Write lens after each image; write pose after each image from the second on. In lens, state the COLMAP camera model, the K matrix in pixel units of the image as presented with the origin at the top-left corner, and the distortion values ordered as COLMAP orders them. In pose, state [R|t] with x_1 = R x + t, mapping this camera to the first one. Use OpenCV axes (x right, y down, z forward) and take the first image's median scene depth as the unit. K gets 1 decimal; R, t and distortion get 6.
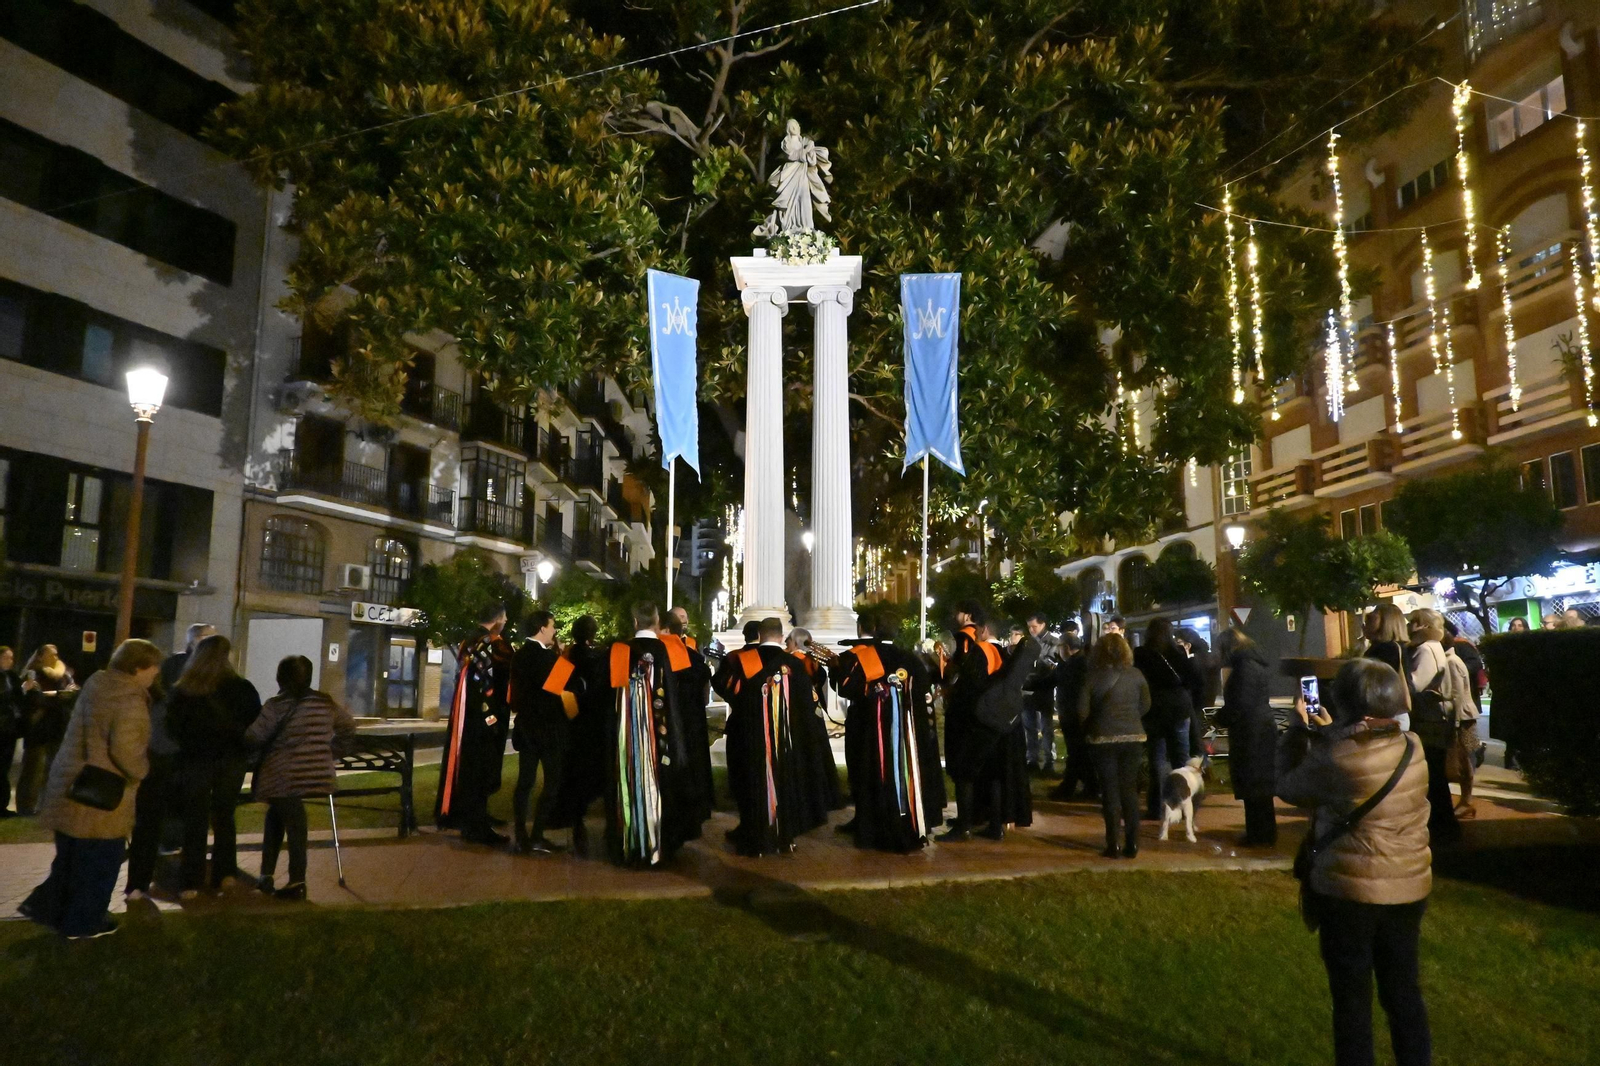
lens RADIAL K [[1210.3, 0, 796.6], [0, 1210.3, 537.3], [0, 0, 1]] dist [-0.009707, -0.002817]
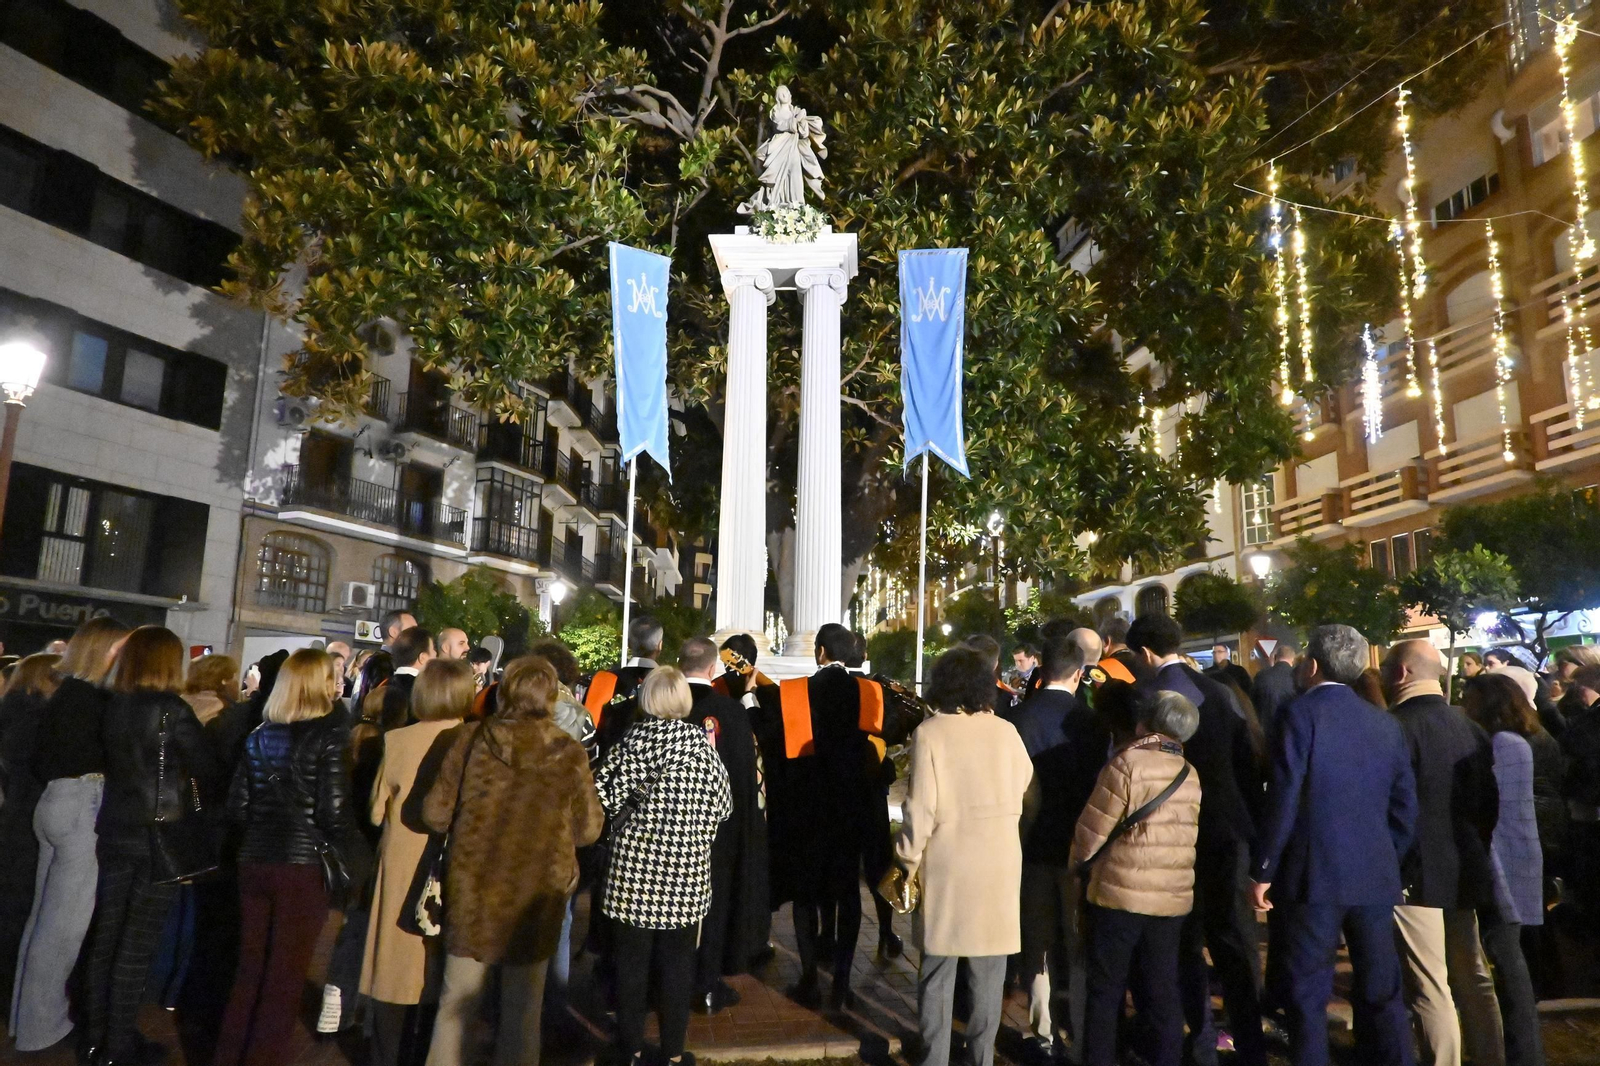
lens RADIAL K [[1100.7, 0, 800.0], [0, 1100.7, 533.0], [0, 0, 1]] dist [-0.001182, 0.001460]
pose [[0.999464, 0.011530, -0.030642, 0.034547], [-0.012554, 0.999363, -0.033416, 0.011837], [0.030237, 0.033783, 0.998972, 0.175149]]
